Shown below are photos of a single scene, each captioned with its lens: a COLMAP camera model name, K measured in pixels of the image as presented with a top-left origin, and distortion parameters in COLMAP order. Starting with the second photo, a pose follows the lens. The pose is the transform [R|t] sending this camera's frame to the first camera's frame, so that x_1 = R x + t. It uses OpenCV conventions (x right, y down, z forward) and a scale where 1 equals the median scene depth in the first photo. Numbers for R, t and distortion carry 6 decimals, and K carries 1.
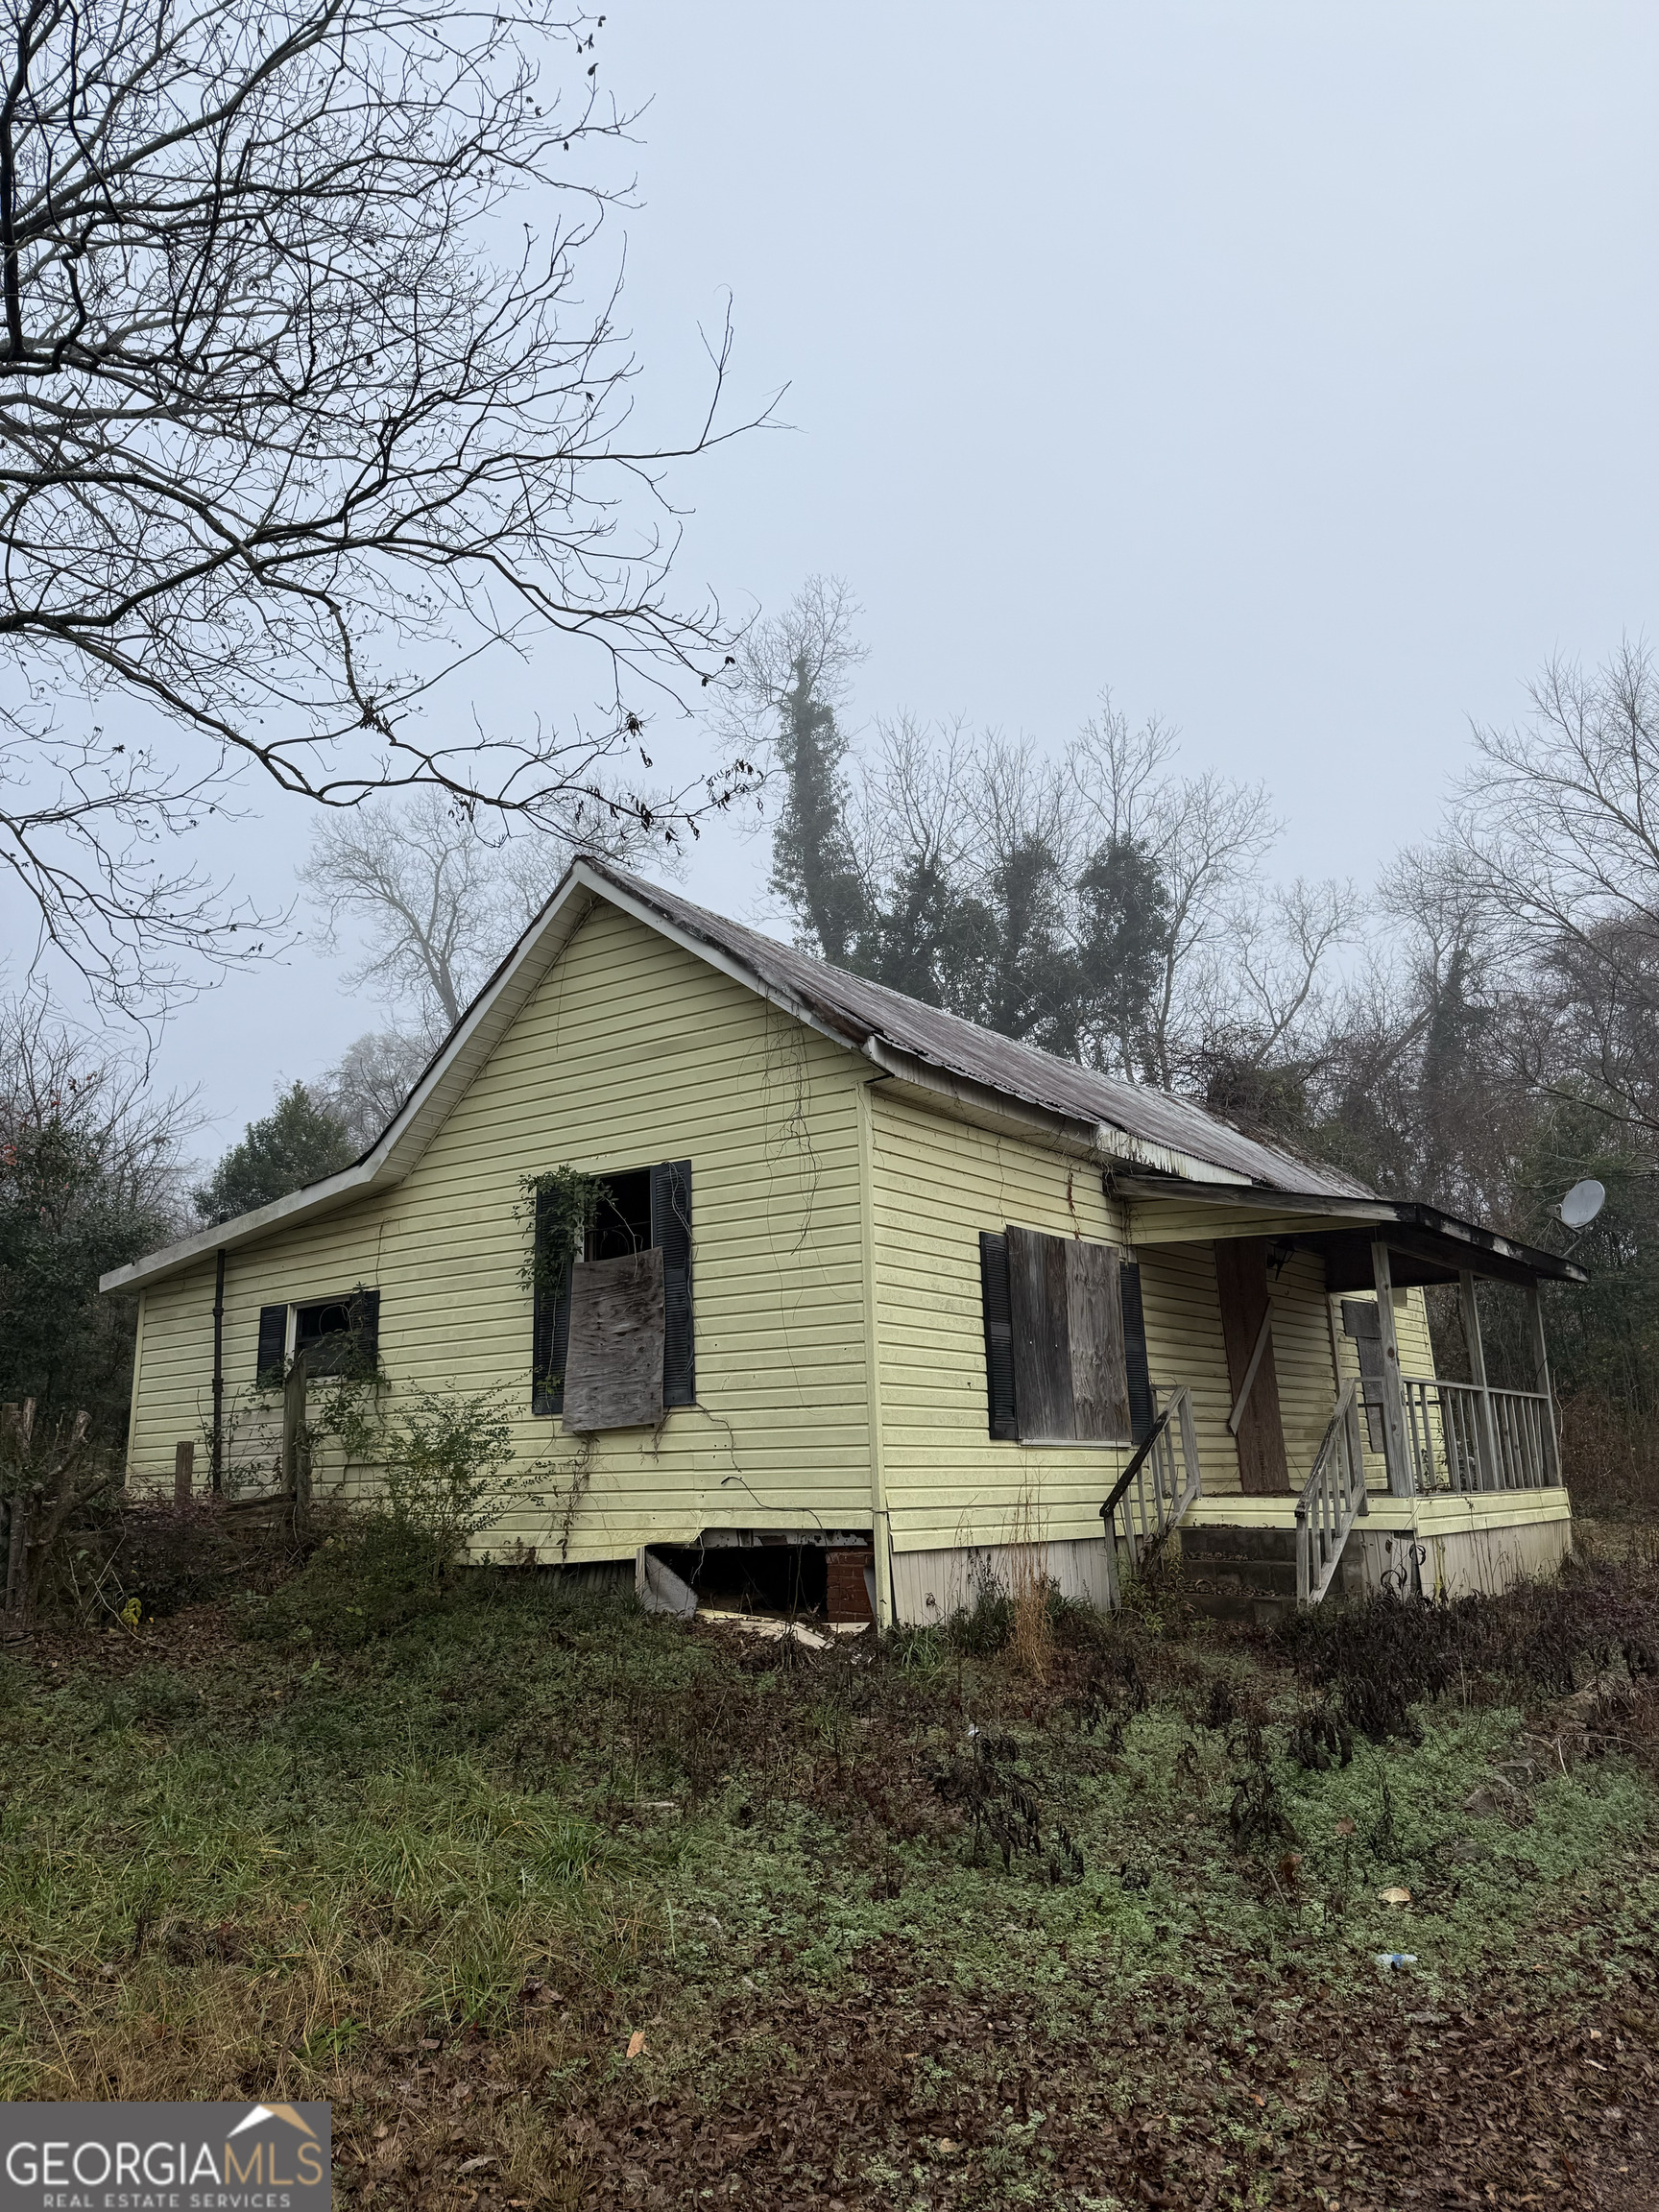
lens RADIAL K [[1547.8, 0, 815.8], [0, 1547.8, 1114.6], [0, 0, 1]] dist [0.174944, -0.359049]
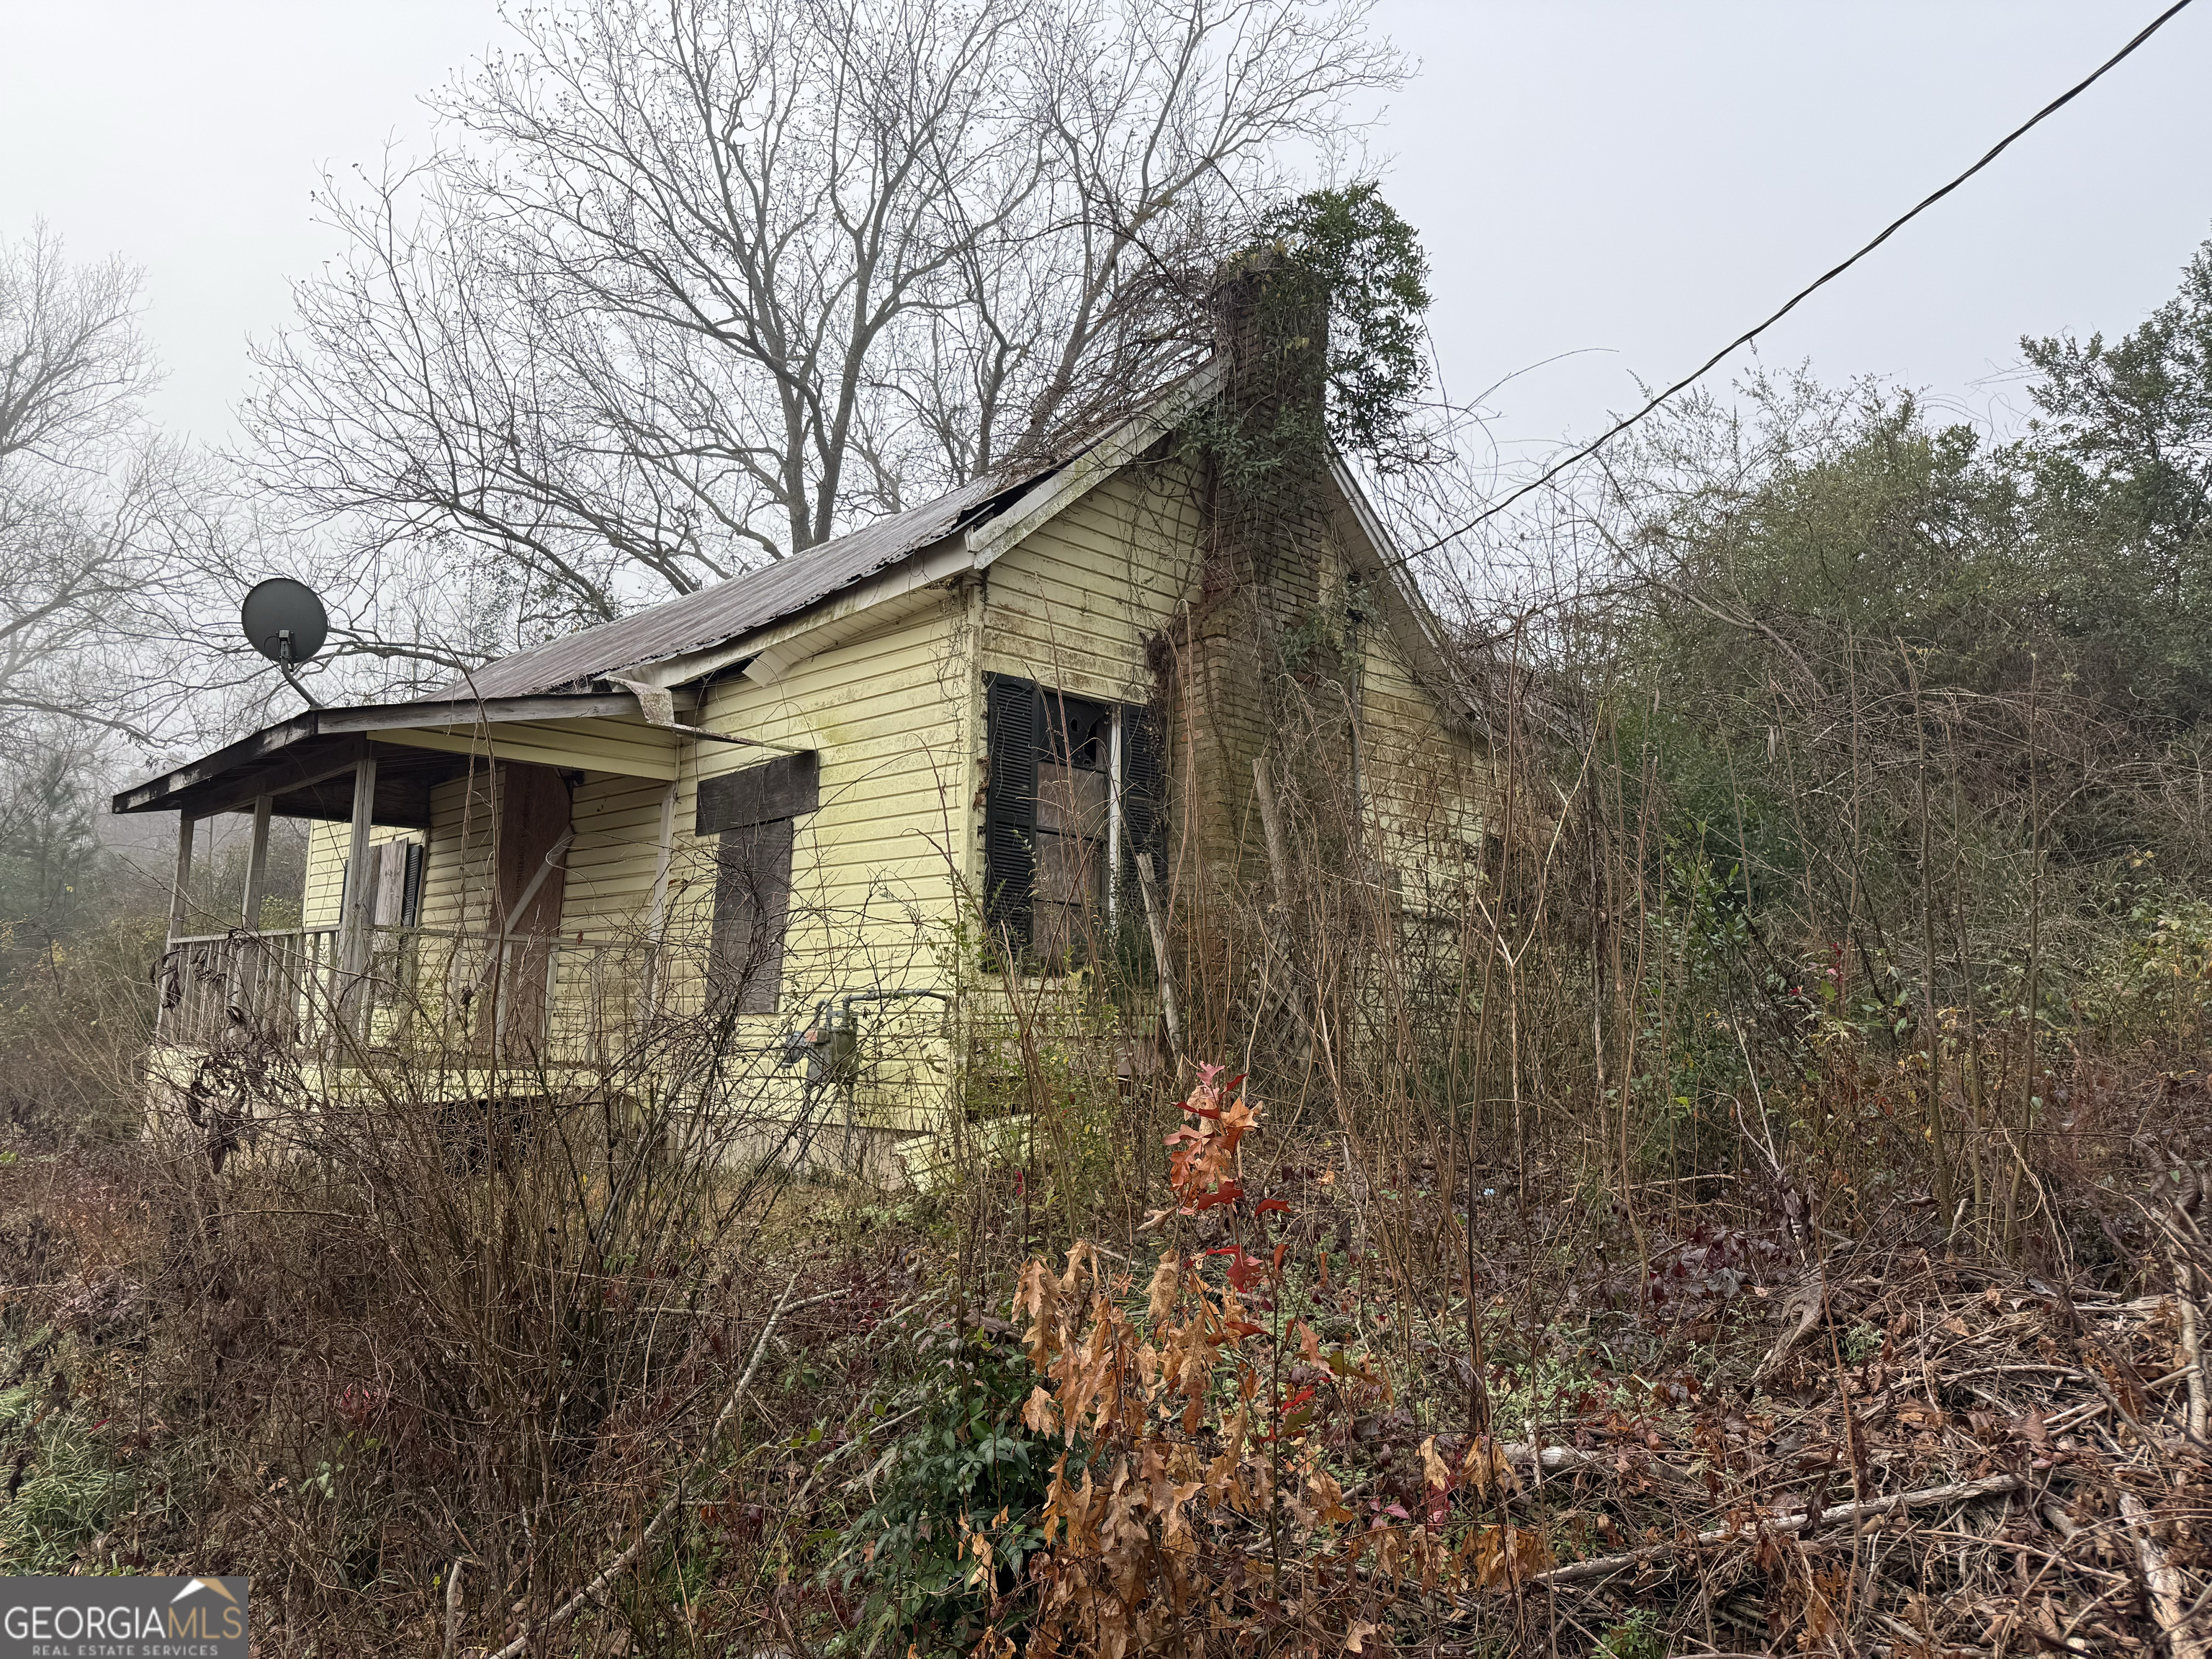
lens RADIAL K [[1547.8, 0, 1111.5], [0, 1547.8, 832.1], [0, 0, 1]] dist [0.174944, -0.359049]
pose [[-0.177576, -0.111643, -0.977754, 1.404647], [0.194783, 0.969901, -0.146122, 0.400240], [0.964638, -0.216398, -0.150485, 1.903622]]
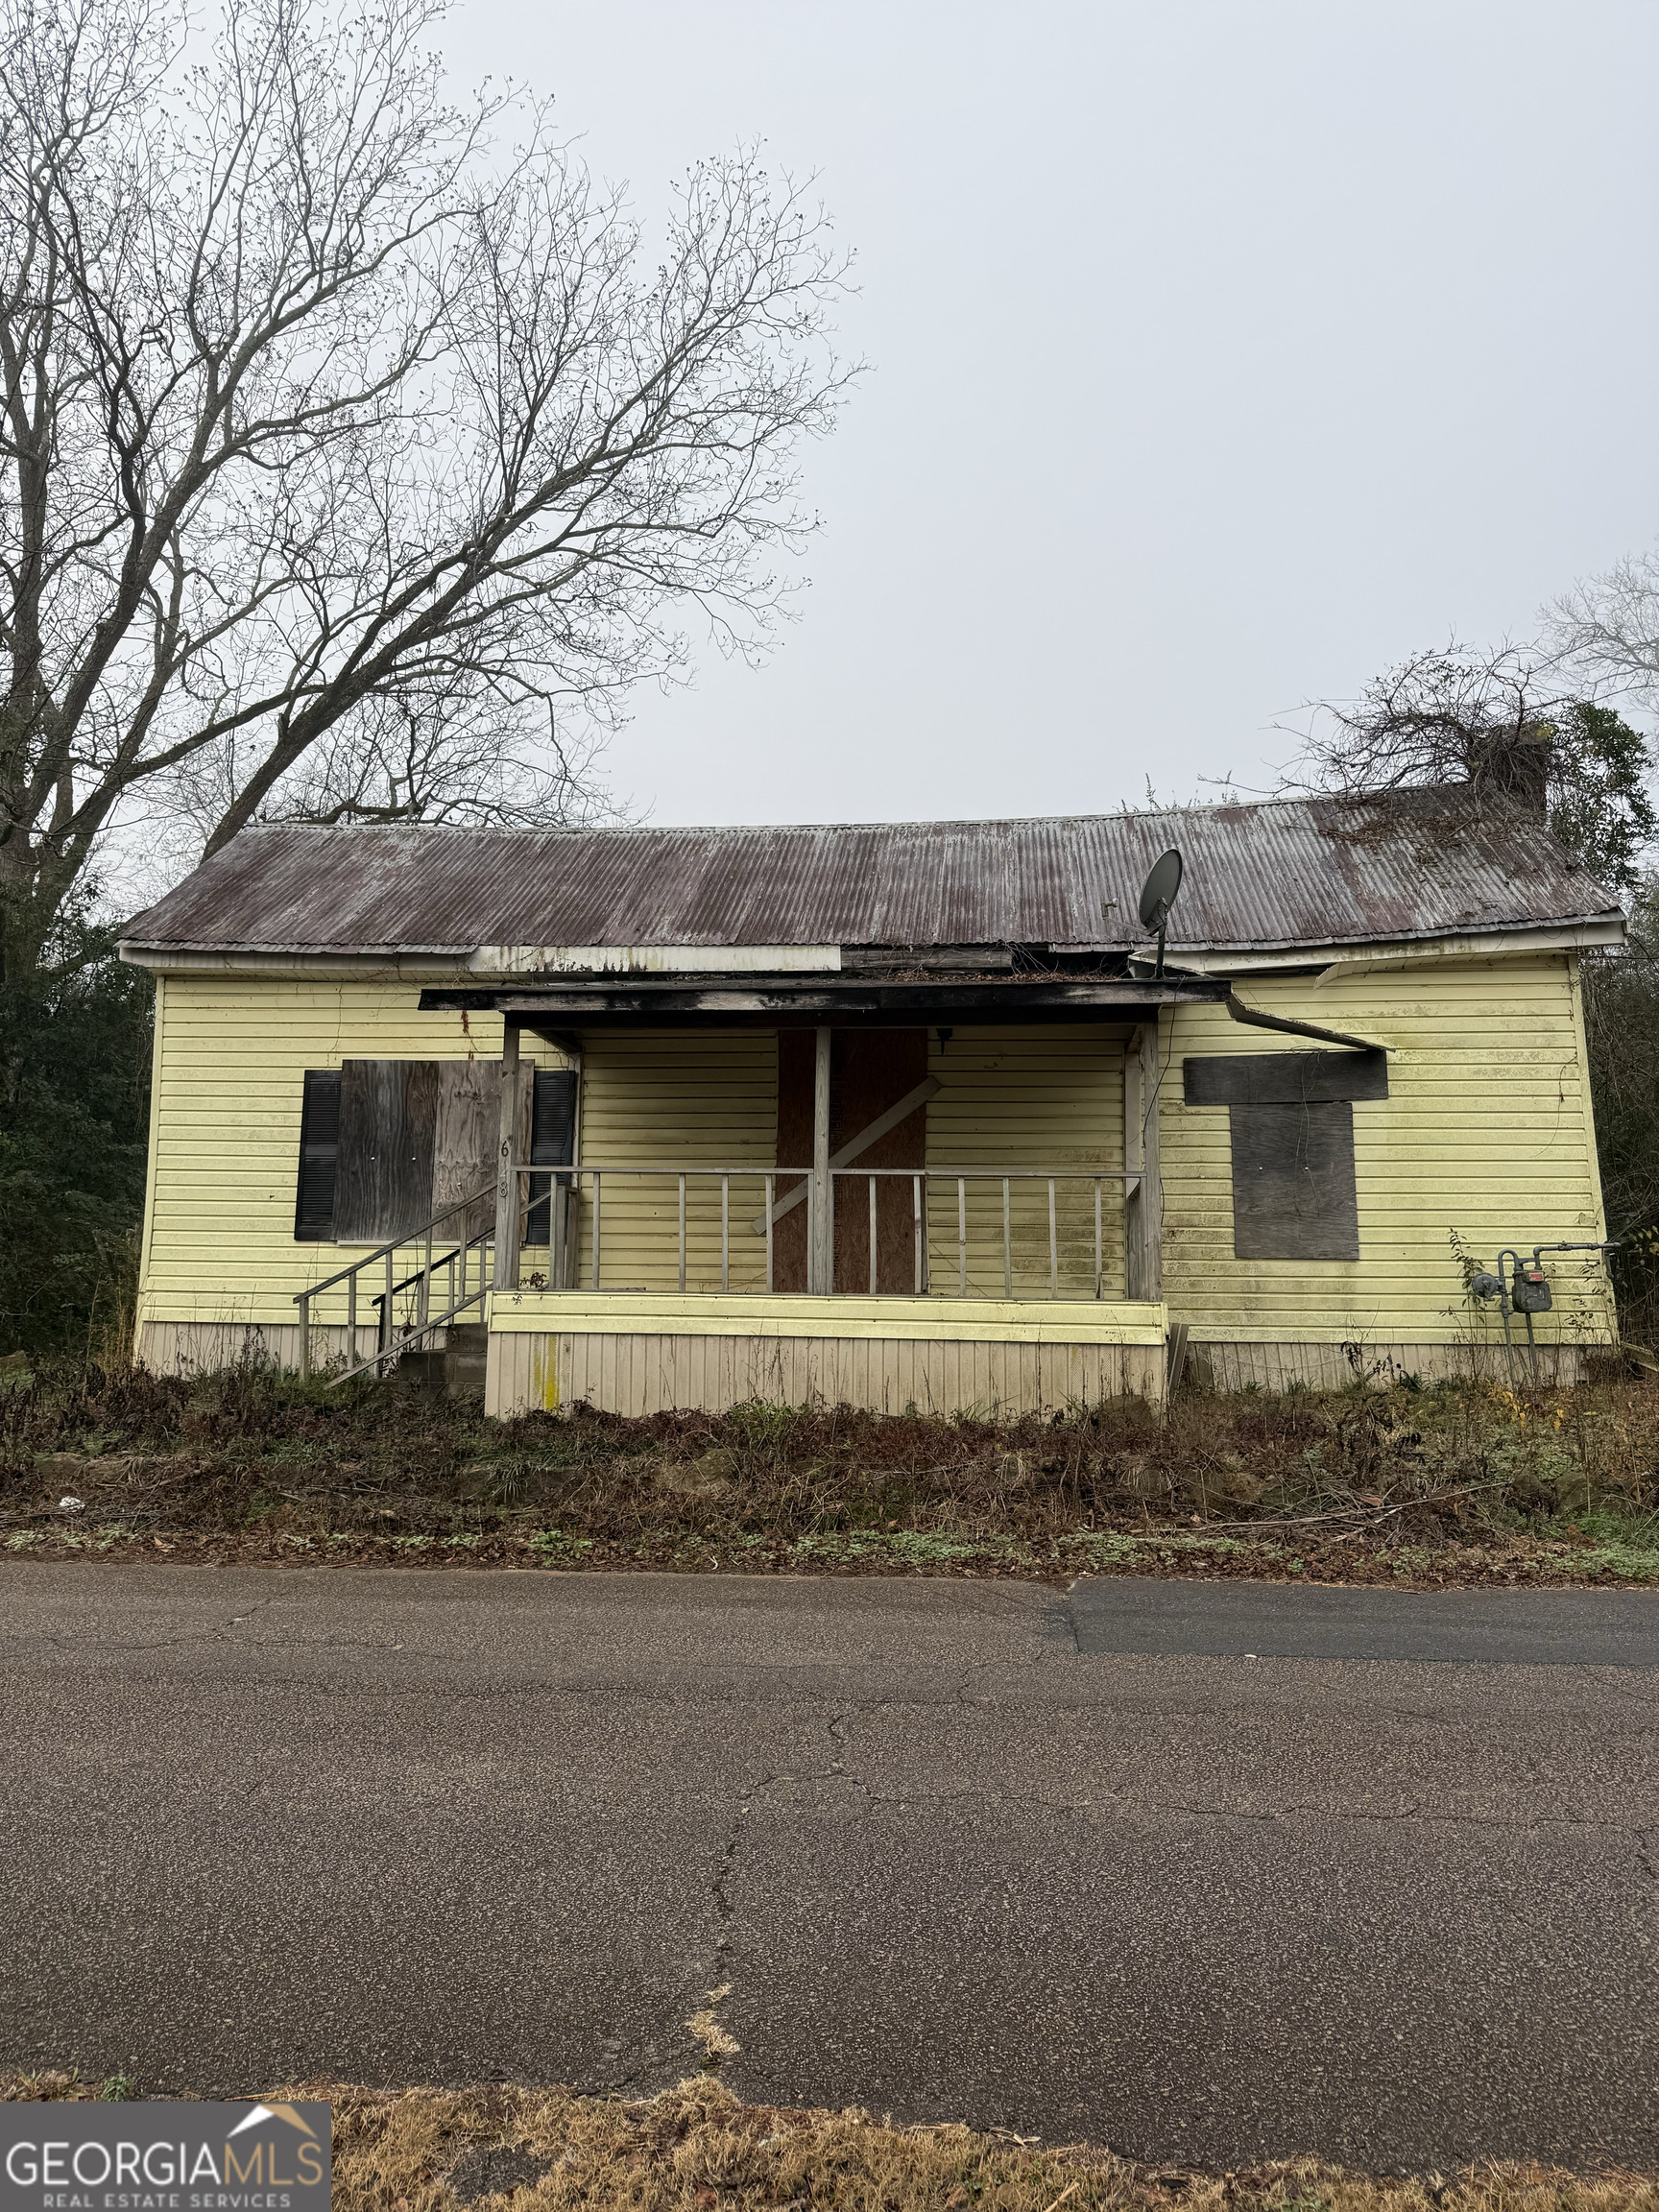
lens RADIAL K [[1547.8, 0, 815.8], [0, 1547.8, 1114.6], [0, 0, 1]] dist [0.174944, -0.359049]
pose [[0.496519, -0.085219, -0.863833, 1.339557], [0.167354, 0.985896, -0.001069, 0.176336], [0.851740, -0.144035, 0.503778, 0.726693]]
